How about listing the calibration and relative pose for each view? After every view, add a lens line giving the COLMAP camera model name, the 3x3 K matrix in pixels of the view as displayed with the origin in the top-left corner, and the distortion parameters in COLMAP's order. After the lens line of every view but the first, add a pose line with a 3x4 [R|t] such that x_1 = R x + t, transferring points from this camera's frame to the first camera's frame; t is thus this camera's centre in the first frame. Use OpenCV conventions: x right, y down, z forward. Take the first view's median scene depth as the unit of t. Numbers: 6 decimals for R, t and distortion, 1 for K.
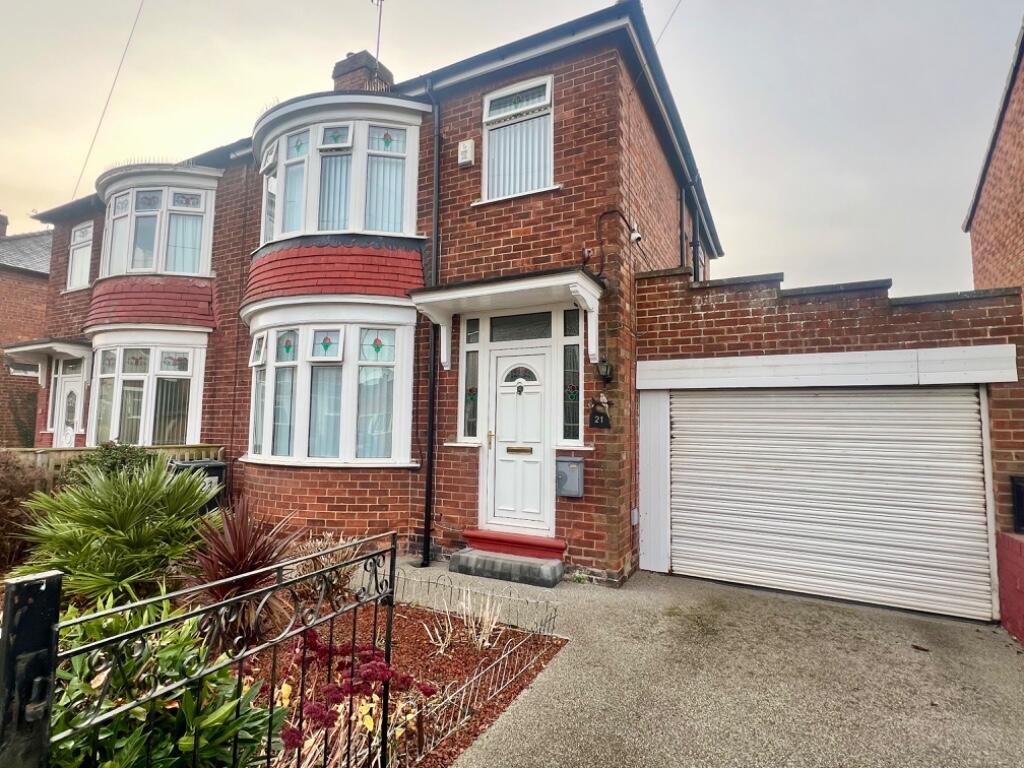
lens RADIAL K [[511.7, 0, 512.4], [0, 511.7, 382.9], [0, 0, 1]] dist [-0.005318, 0.002093]
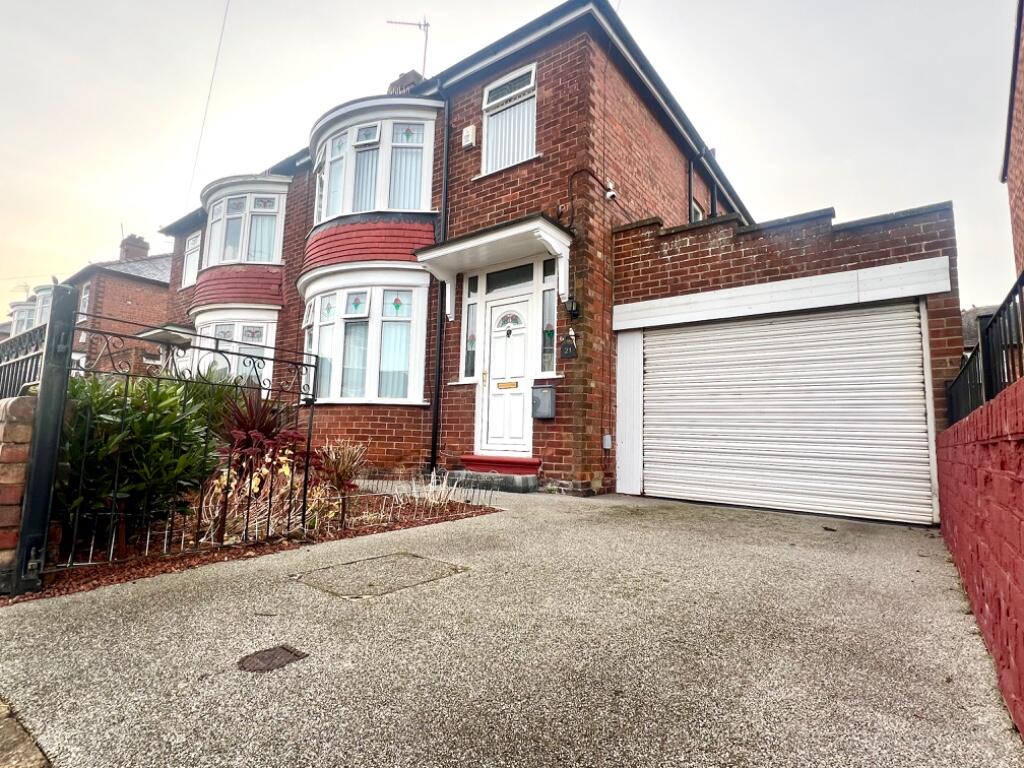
lens RADIAL K [[511.7, 0, 511.2], [0, 511.7, 381.6], [0, 0, 1]] dist [-0.005318, 0.002093]
pose [[0.985368, -0.007788, -0.170263, 0.214368], [0.001824, 0.999380, -0.035160, 0.162475], [0.170431, 0.034335, 0.984771, -0.126070]]
